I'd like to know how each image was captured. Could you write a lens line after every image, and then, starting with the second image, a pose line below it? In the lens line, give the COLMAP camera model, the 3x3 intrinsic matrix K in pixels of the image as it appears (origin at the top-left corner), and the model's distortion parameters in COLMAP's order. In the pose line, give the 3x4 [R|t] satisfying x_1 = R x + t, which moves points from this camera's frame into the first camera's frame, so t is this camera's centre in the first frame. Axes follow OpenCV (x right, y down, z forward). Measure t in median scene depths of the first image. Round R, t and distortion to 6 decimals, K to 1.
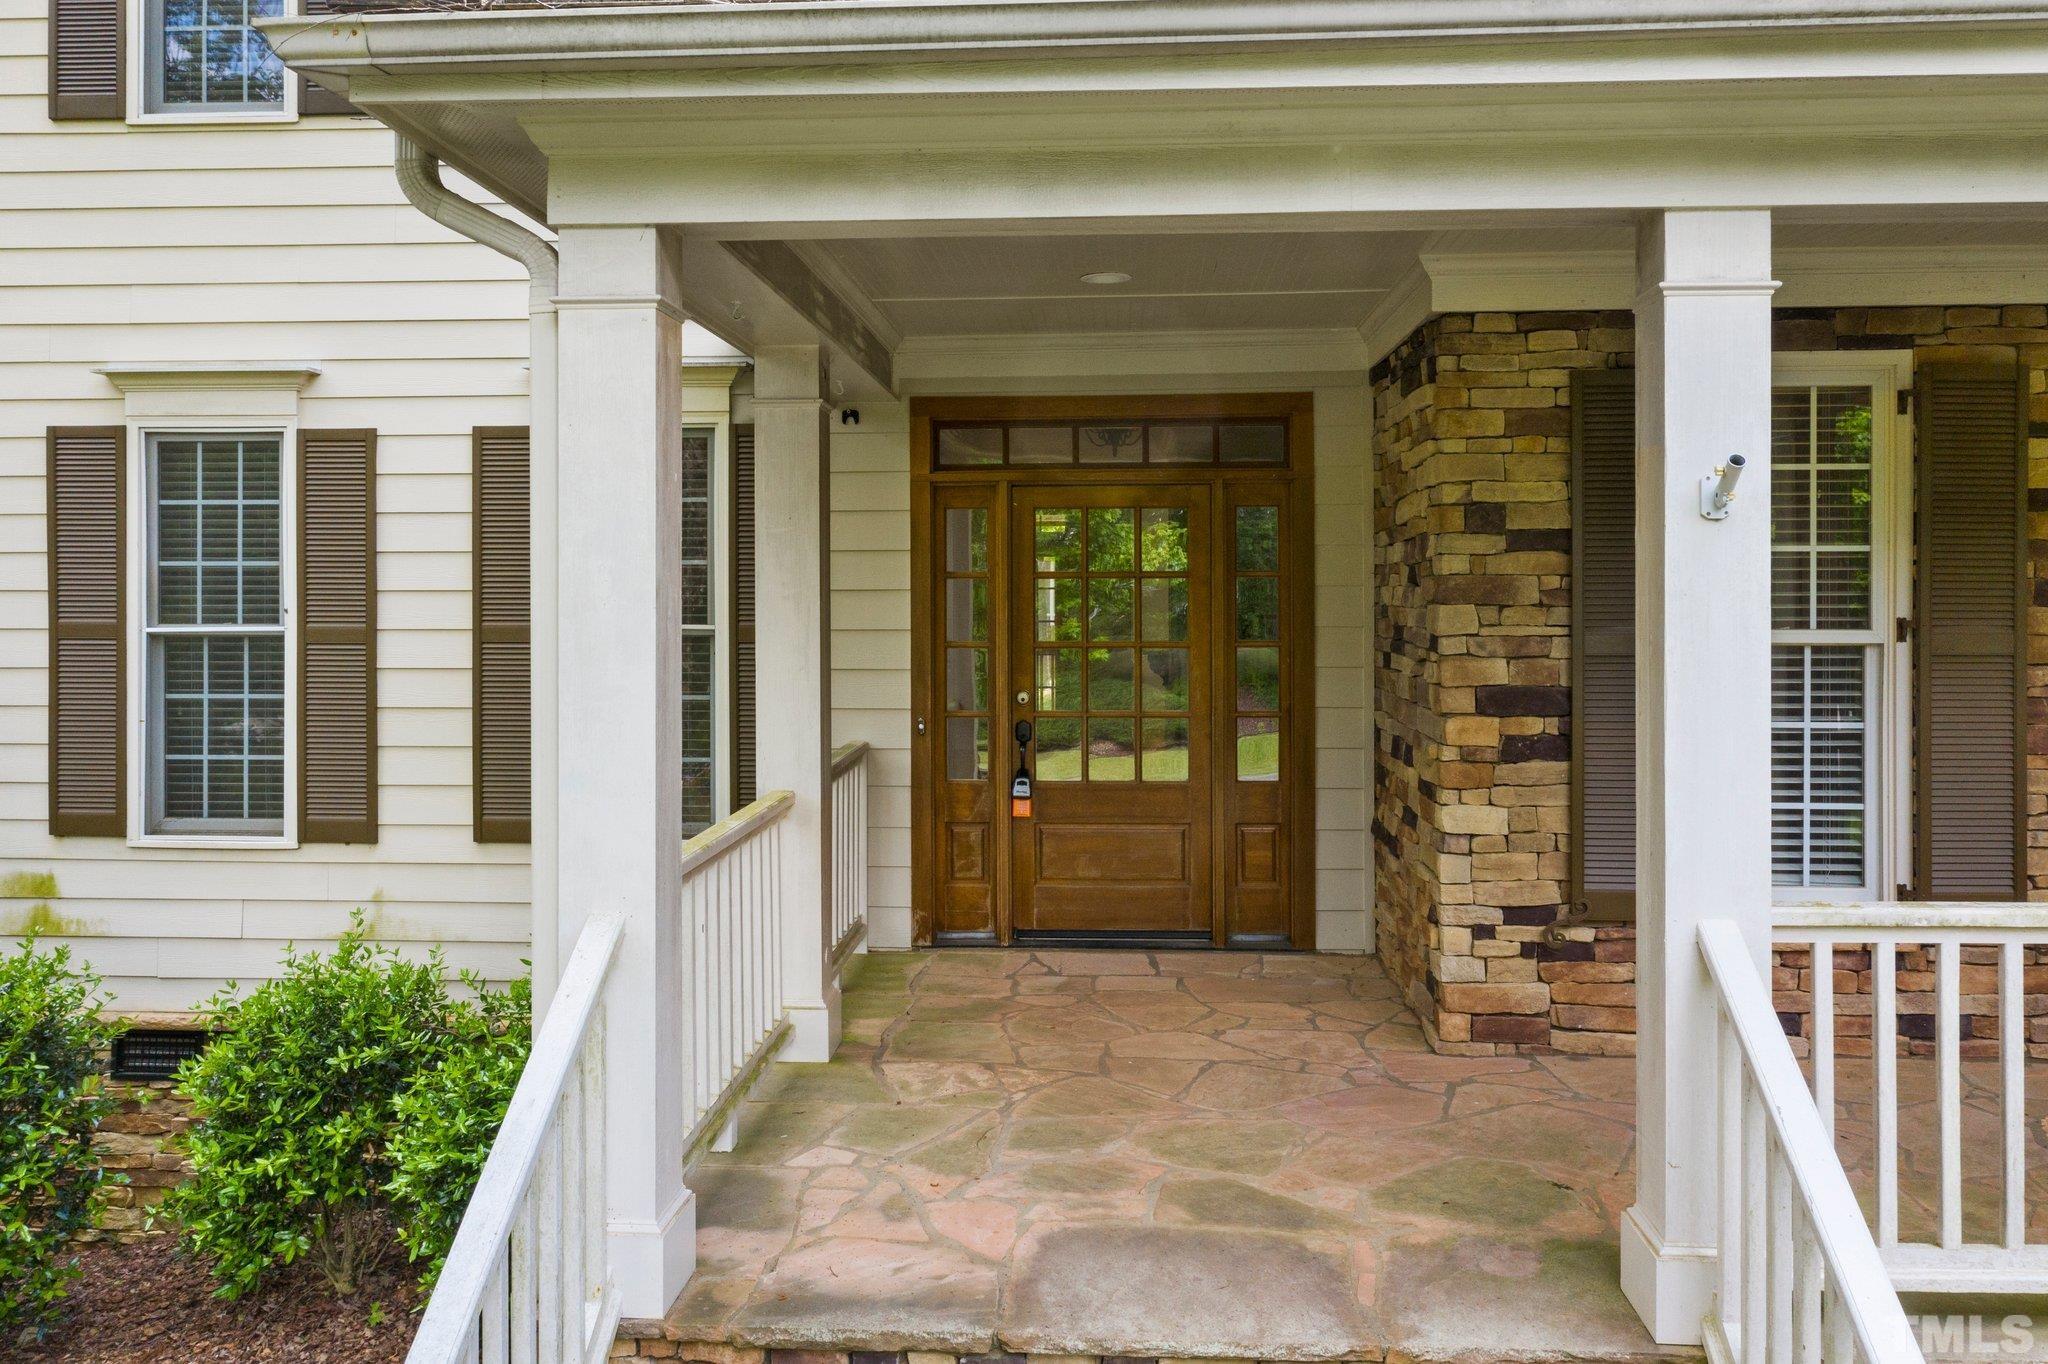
lens RADIAL K [[1647.0, 0, 1066.3], [0, 1647.0, 593.3], [0, 0, 1]] dist [-0.005041, -0.004033]
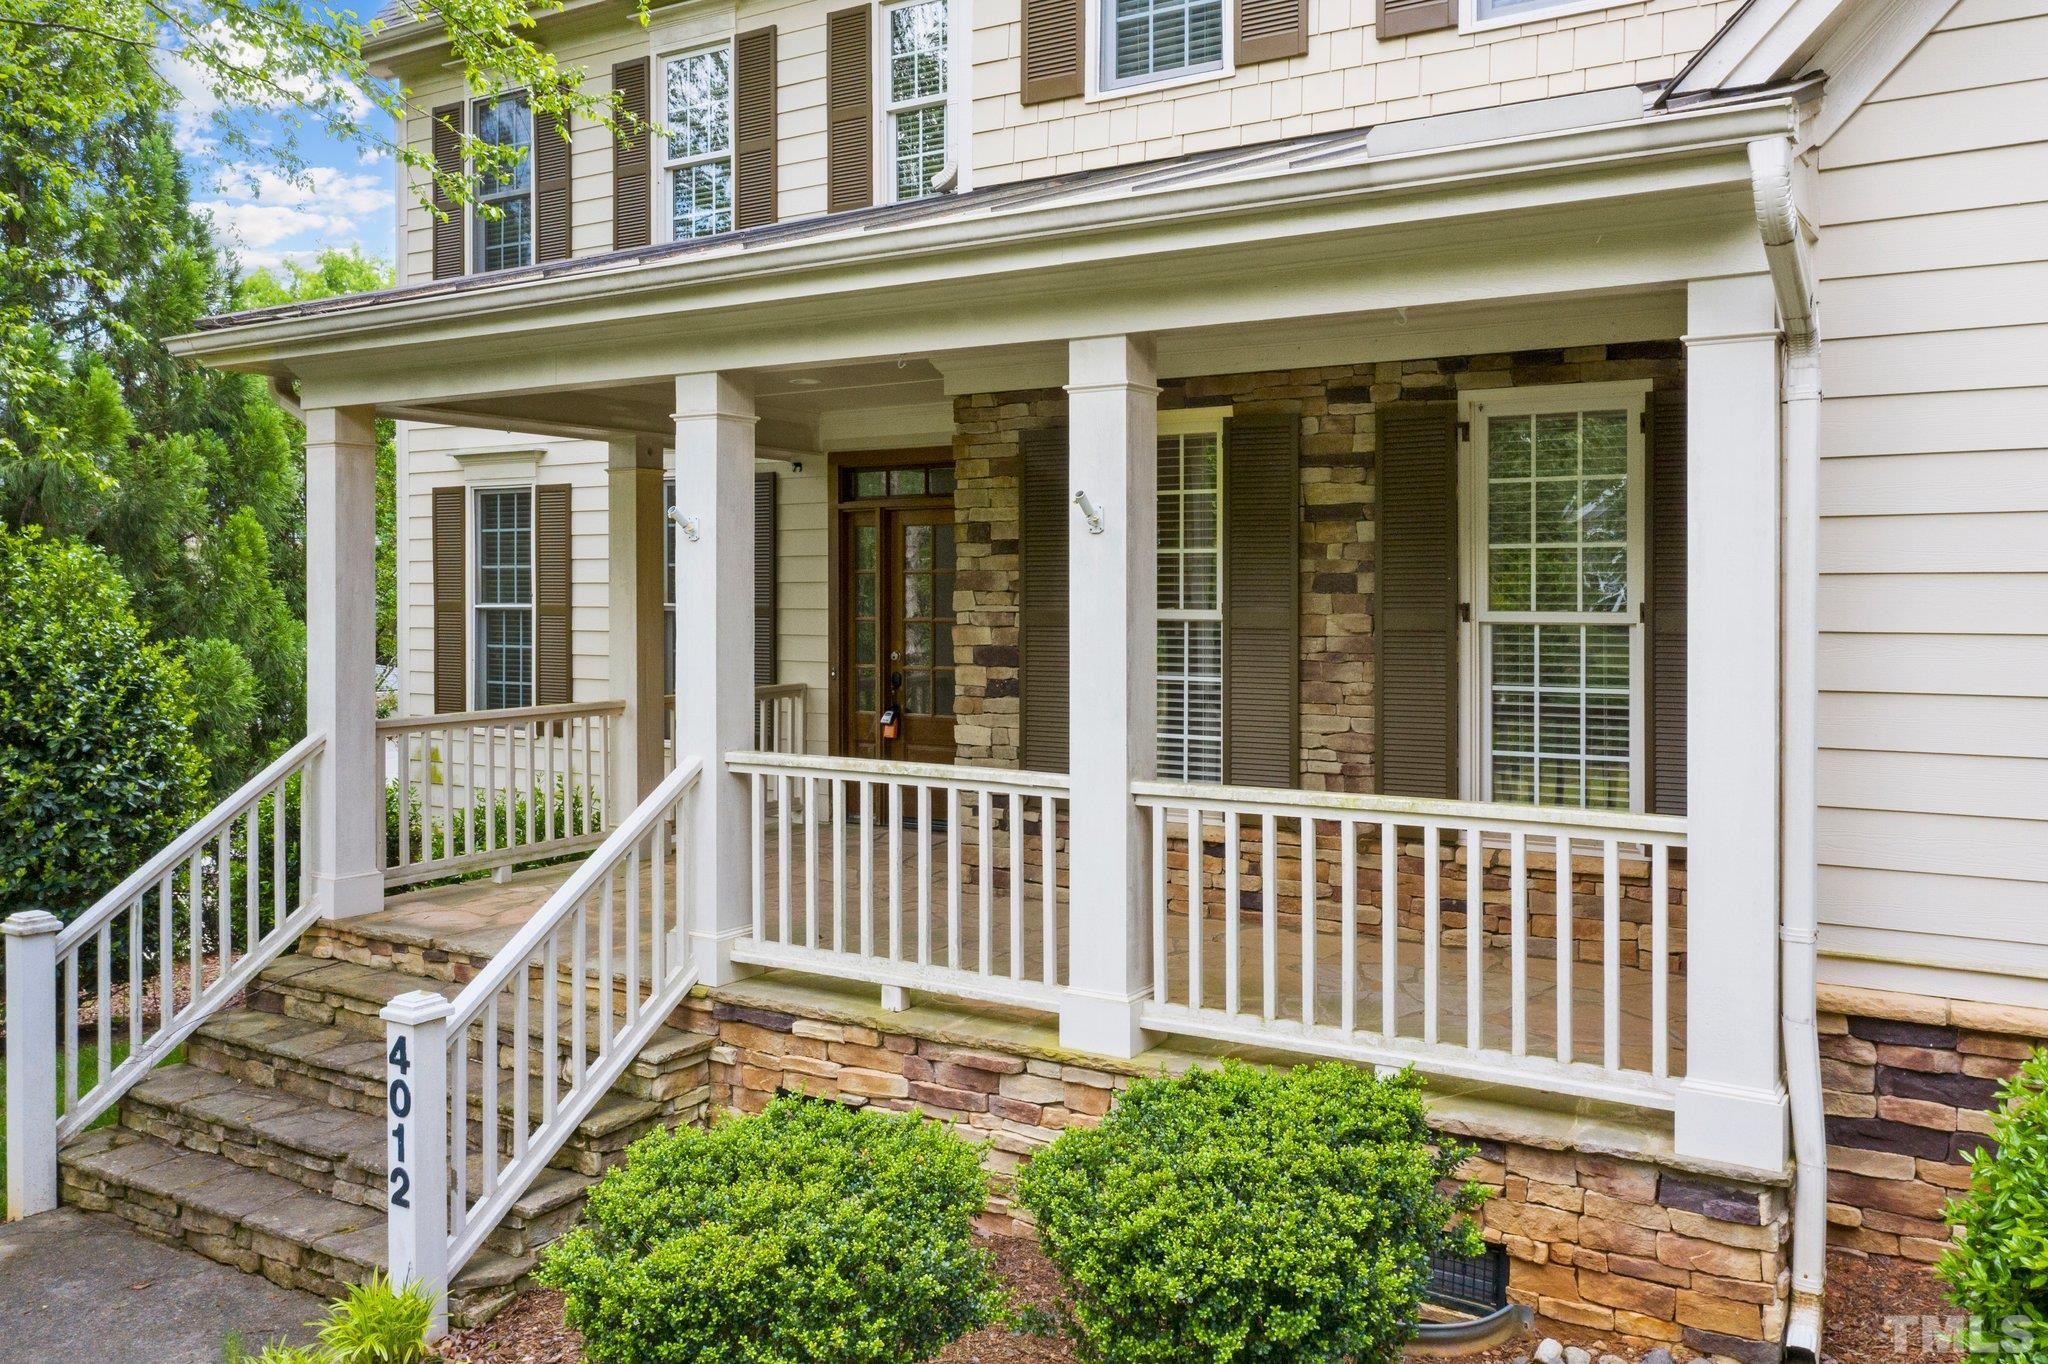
lens RADIAL K [[1647.0, 0, 1035.6], [0, 1647.0, 595.9], [0, 0, 1]] dist [-0.005041, -0.004033]
pose [[0.876894, 0.002059, -0.480680, 1.007503], [0.000810, 0.999983, 0.005761, 0.002870], [0.480684, -0.005441, 0.876877, -0.275509]]
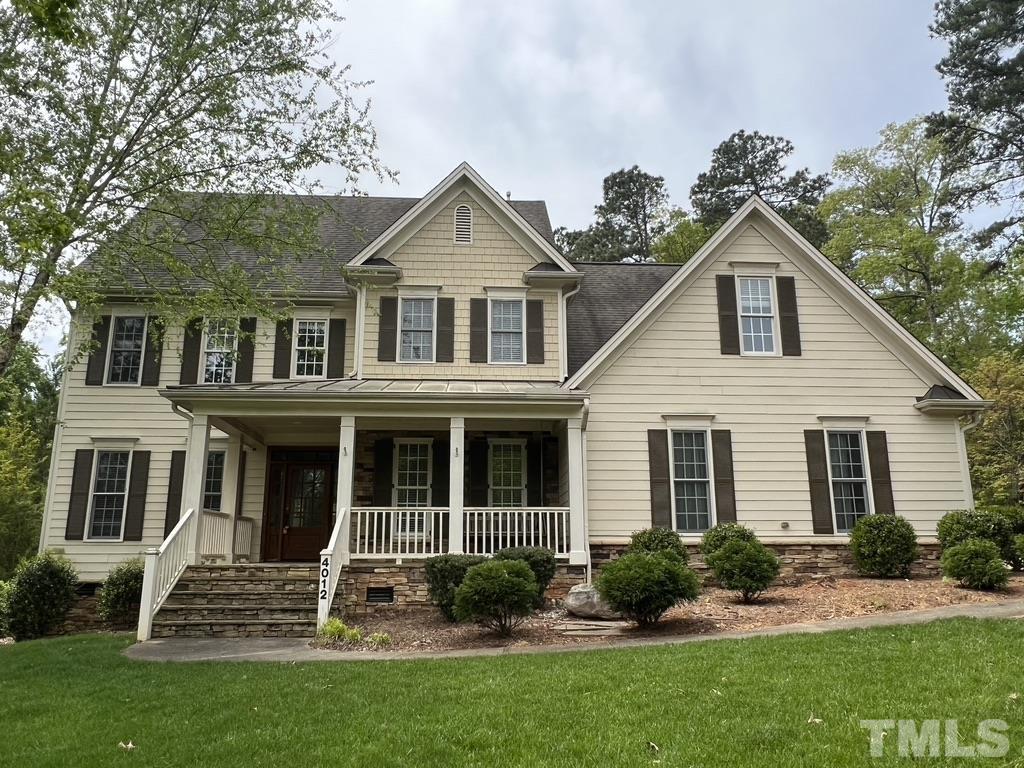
lens RADIAL K [[717.5, 0, 514.7], [0, 717.5, 389.6], [0, 0, 1]] dist [-0.007739, -0.001441]
pose [[0.992771, 0.023751, 0.117655, 0.484241], [0.003339, 0.974383, -0.224871, 0.254073], [-0.119982, 0.223638, 0.967259, -1.505225]]
